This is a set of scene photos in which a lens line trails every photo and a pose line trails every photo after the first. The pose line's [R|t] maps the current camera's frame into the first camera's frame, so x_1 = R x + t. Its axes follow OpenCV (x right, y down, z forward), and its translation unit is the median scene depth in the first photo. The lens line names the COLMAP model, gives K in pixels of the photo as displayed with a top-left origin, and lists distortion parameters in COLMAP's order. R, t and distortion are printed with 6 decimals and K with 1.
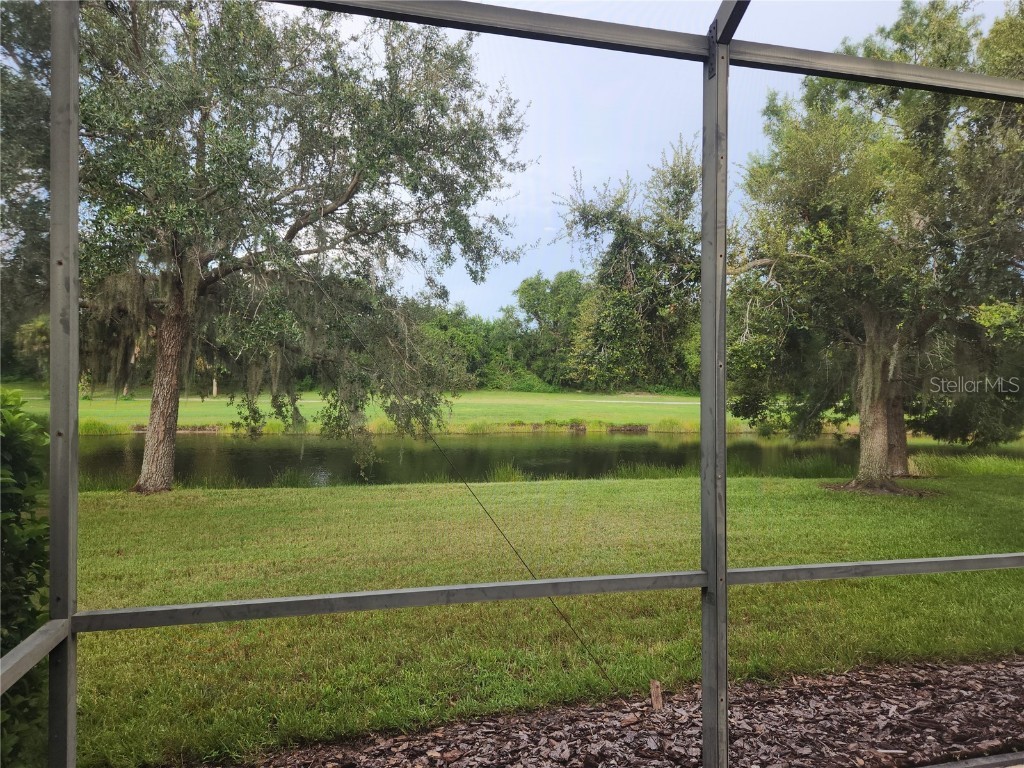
lens RADIAL K [[697.5, 0, 515.0], [0, 697.5, 388.3], [0, 0, 1]] dist [0.015546, 0.000671]
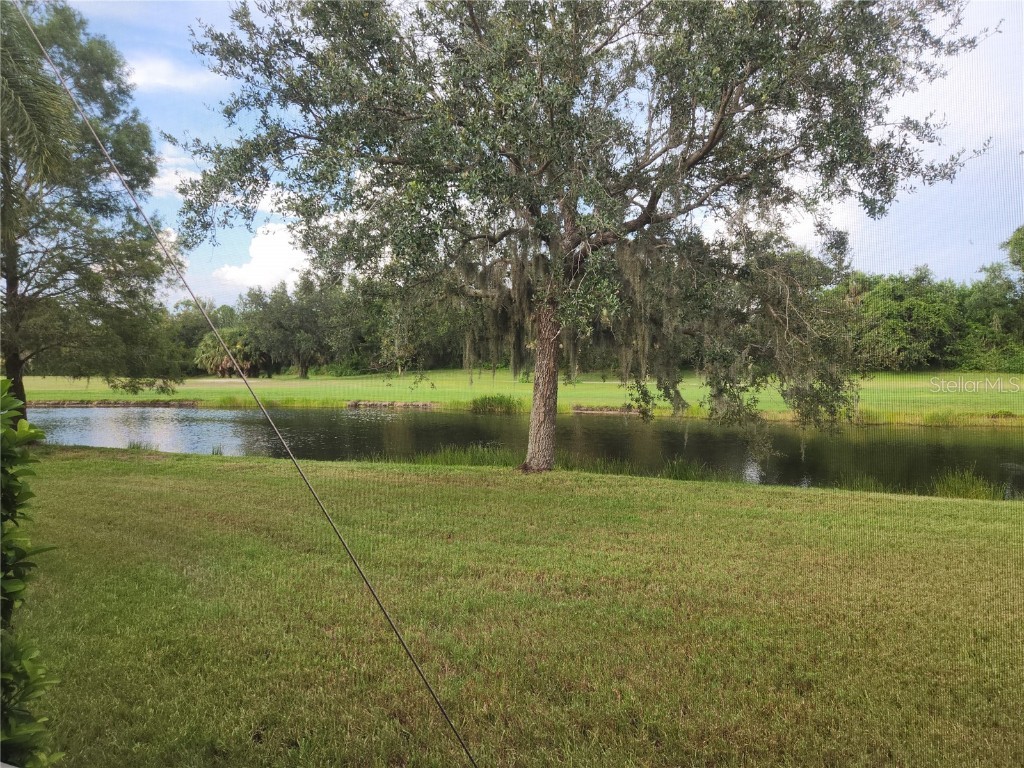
lens RADIAL K [[695.6, 0, 512.1], [0, 695.6, 378.5], [0, 0, 1]] dist [0.095781, -0.073062]
pose [[0.818793, -0.000532, -0.574089, 0.041507], [0.006374, 0.999946, 0.008165, 0.003059], [0.574054, -0.010345, 0.818752, 0.143391]]
